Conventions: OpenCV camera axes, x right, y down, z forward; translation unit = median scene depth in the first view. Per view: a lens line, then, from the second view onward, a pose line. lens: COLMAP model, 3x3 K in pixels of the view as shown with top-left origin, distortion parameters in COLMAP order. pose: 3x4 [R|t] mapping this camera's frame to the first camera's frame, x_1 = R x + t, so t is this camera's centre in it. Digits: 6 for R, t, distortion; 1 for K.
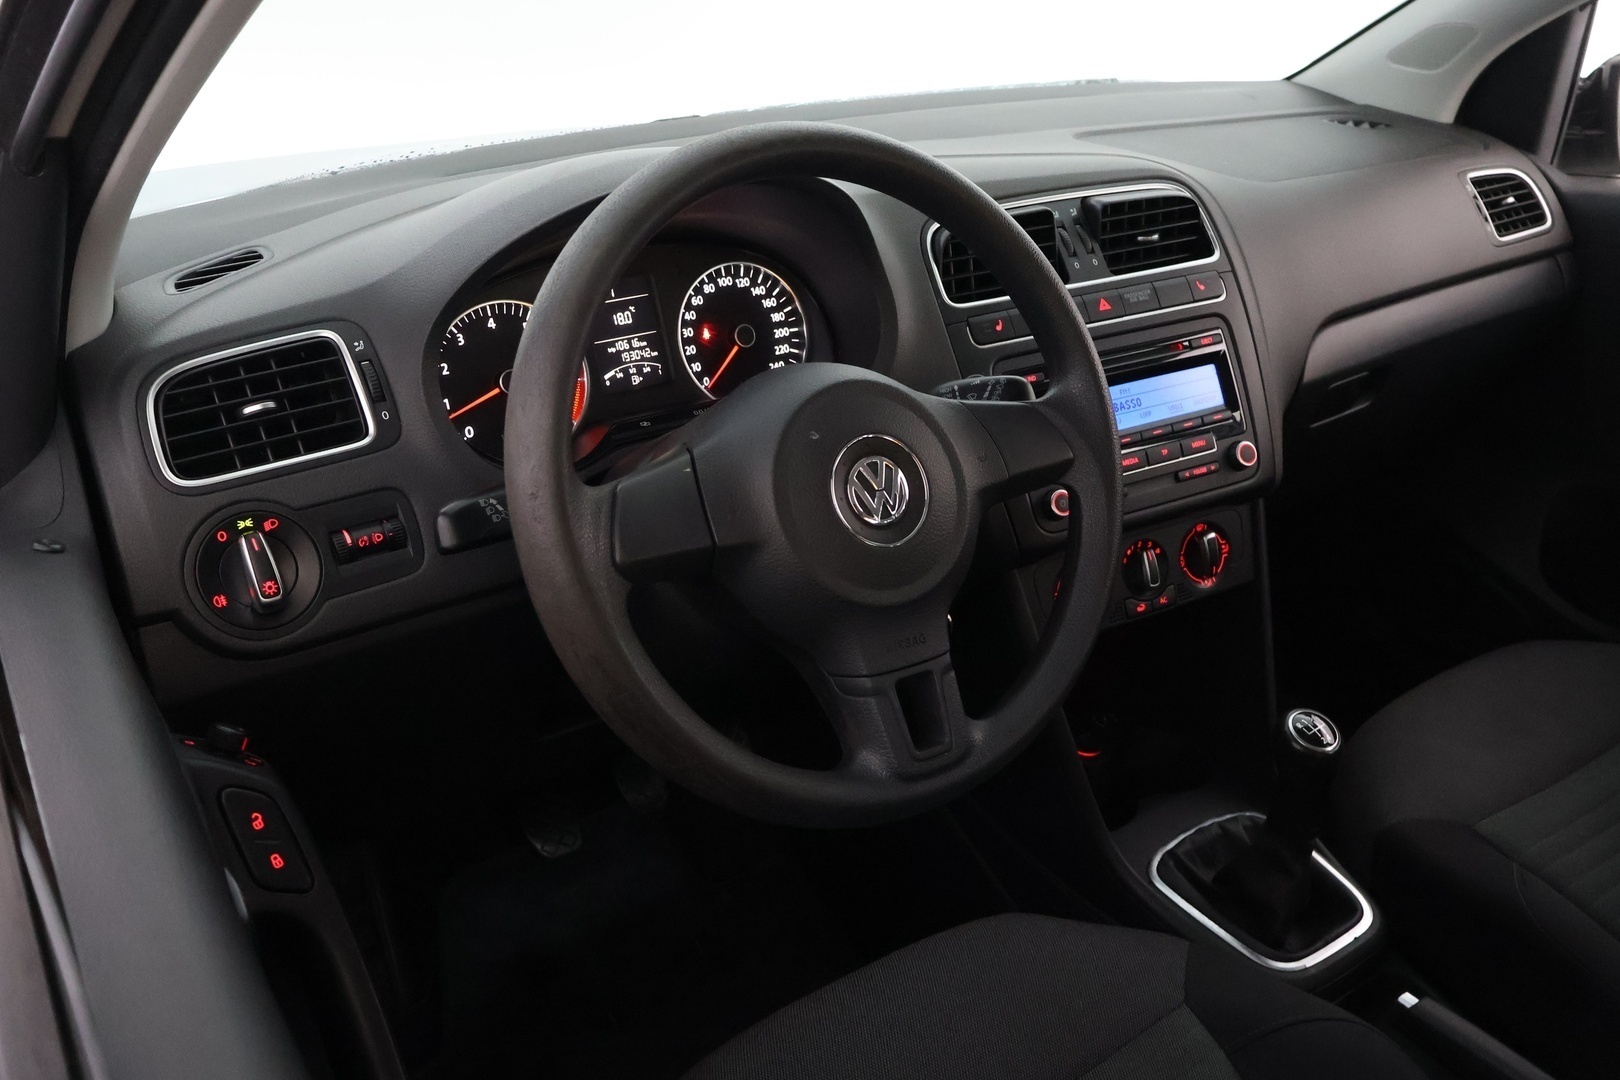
lens RADIAL K [[1358.1, 0, 810.0], [0, 1358.1, 540.0], [0, 0, 1]] dist [-0.011629, -0.006724]
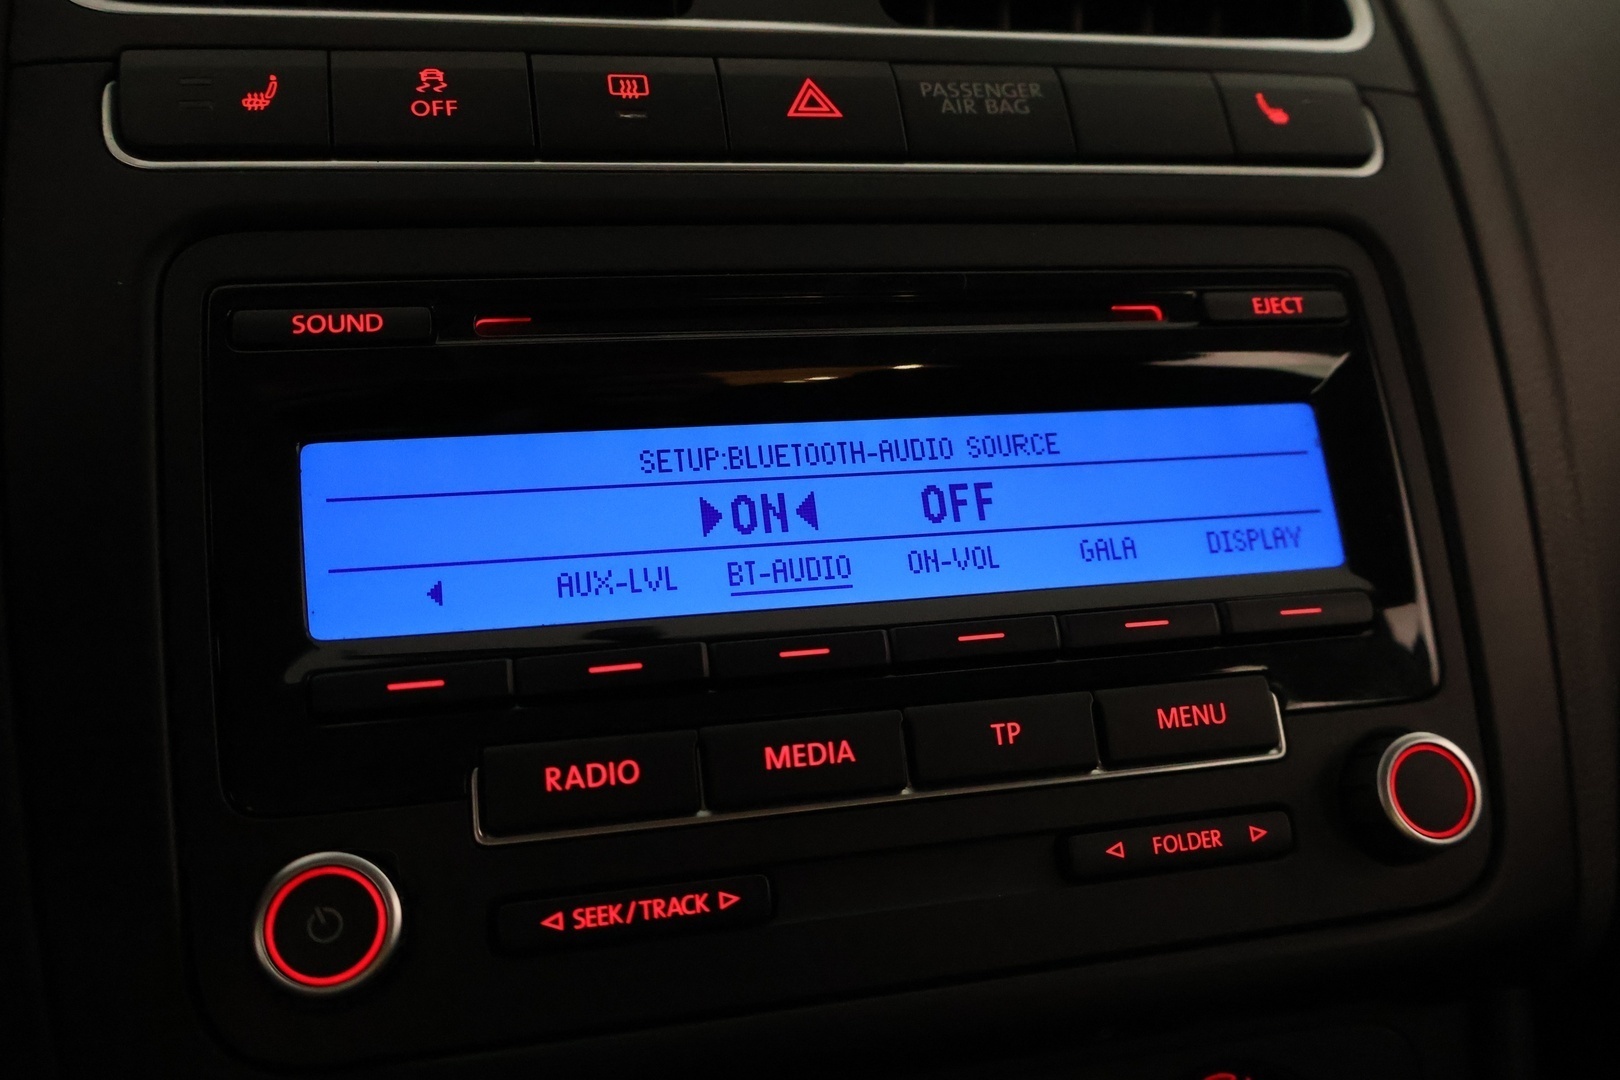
lens RADIAL K [[1458.8, 0, 844.3], [0, 1458.8, 518.2], [0, 0, 1]] dist [-0.004900, -0.012102]
pose [[0.975120, 0.078555, -0.207294, 0.290395], [-0.122891, 0.969824, -0.210567, -0.047227], [0.184498, 0.230803, 0.955348, 0.789172]]
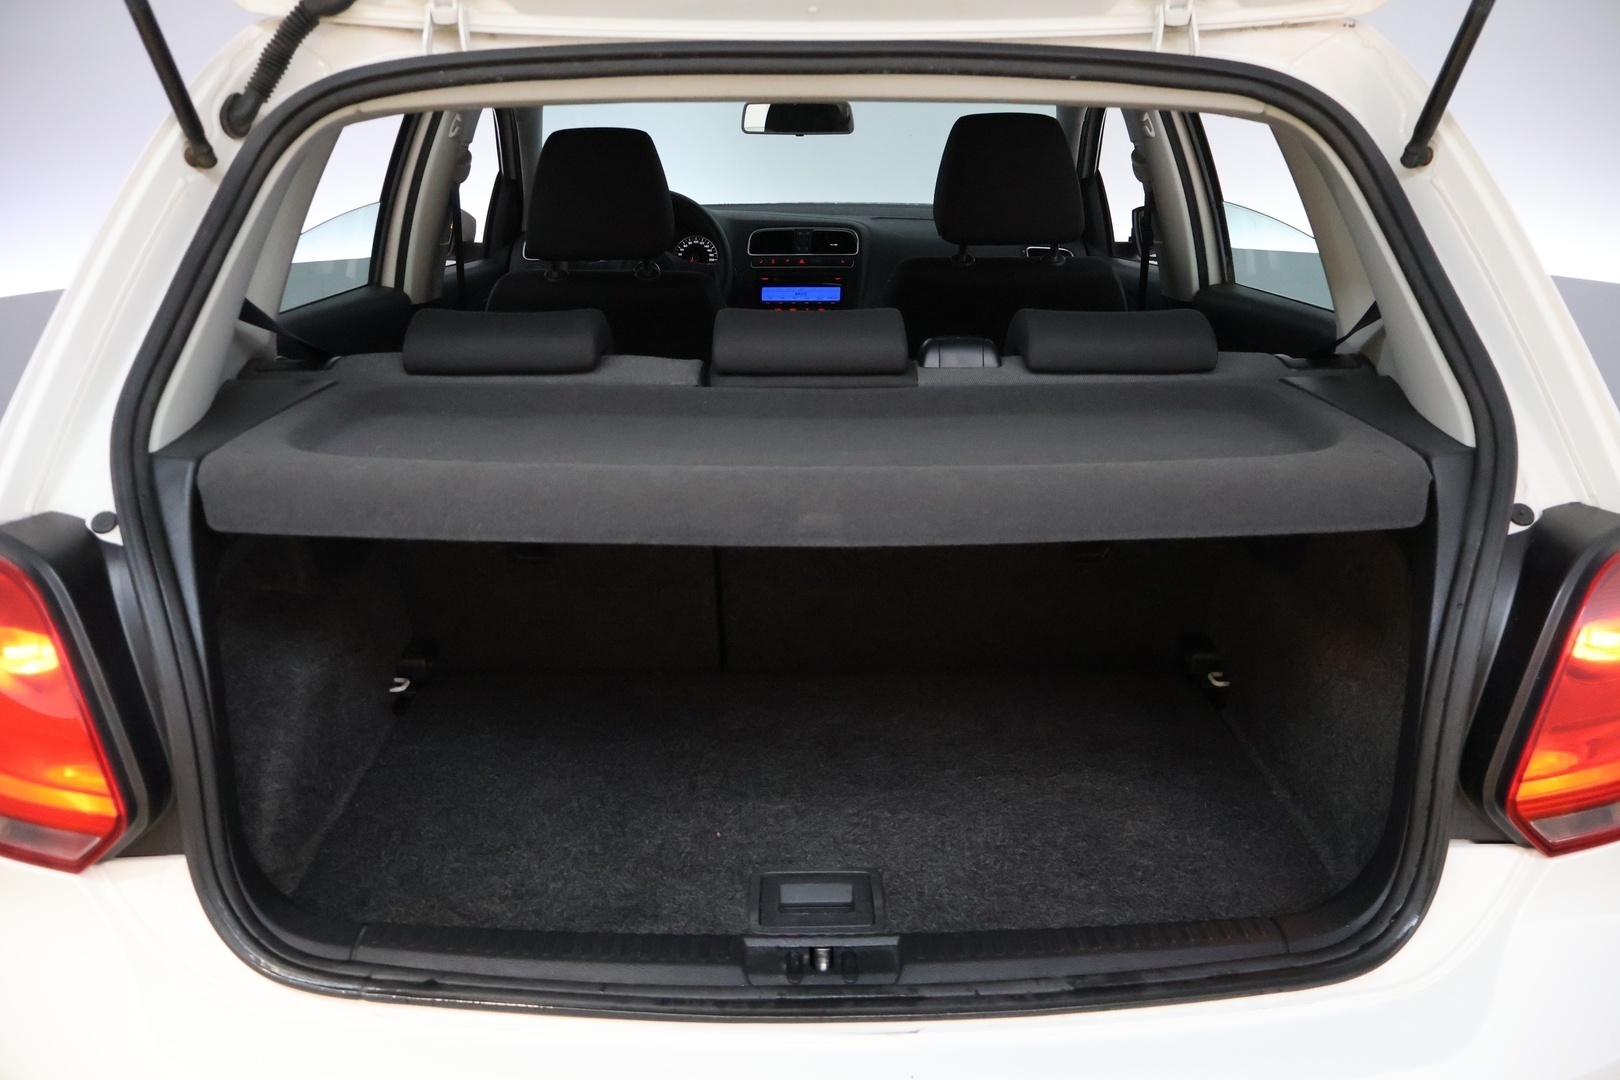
lens RADIAL K [[1345.4, 0, 810.0], [0, 1345.4, 540.0], [0, 0, 1]] dist [0.002430, 0.000502]
pose [[0.831818, 0.191519, -0.520959, 2.000783], [-0.249760, 0.967345, -0.043170, 0.582018], [0.495680, 0.166024, 0.852489, -1.534552]]
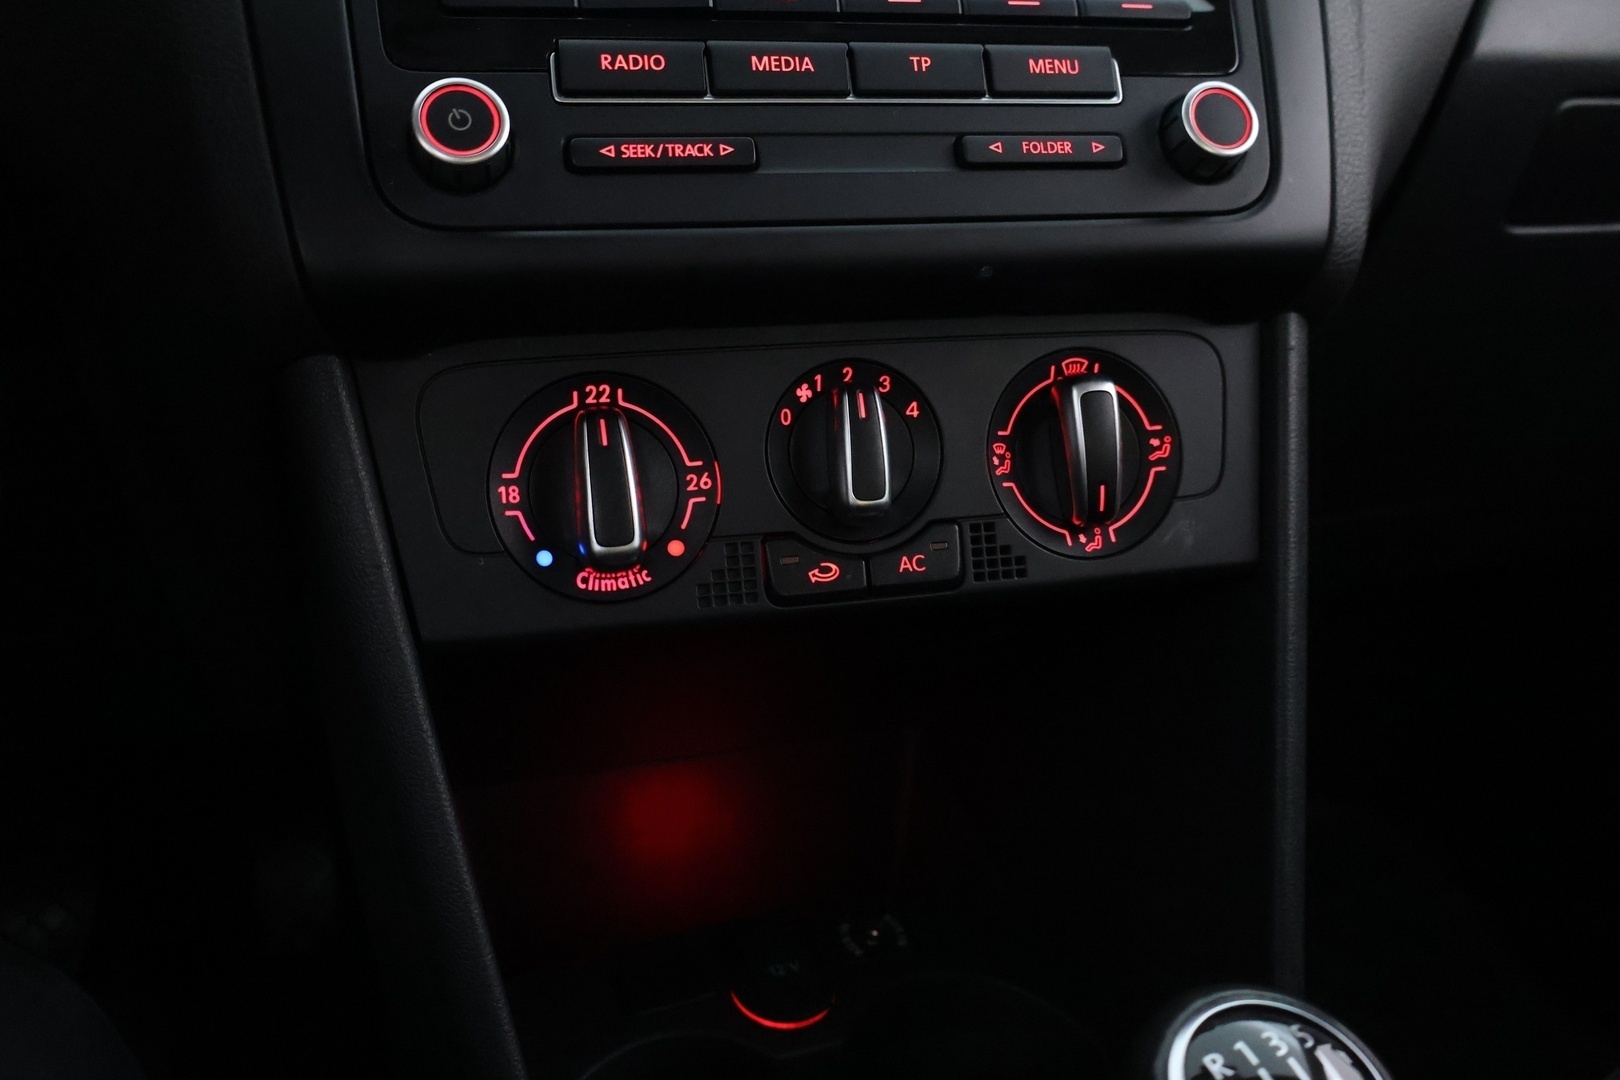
lens RADIAL K [[1358.1, 0, 810.0], [0, 1358.1, 540.0], [0, 0, 1]] dist [-0.011629, -0.006724]
pose [[0.972496, 0.103324, -0.208750, 0.322014], [-0.129176, 0.985020, -0.114234, 0.082550], [0.193820, 0.138058, 0.971274, 0.733425]]
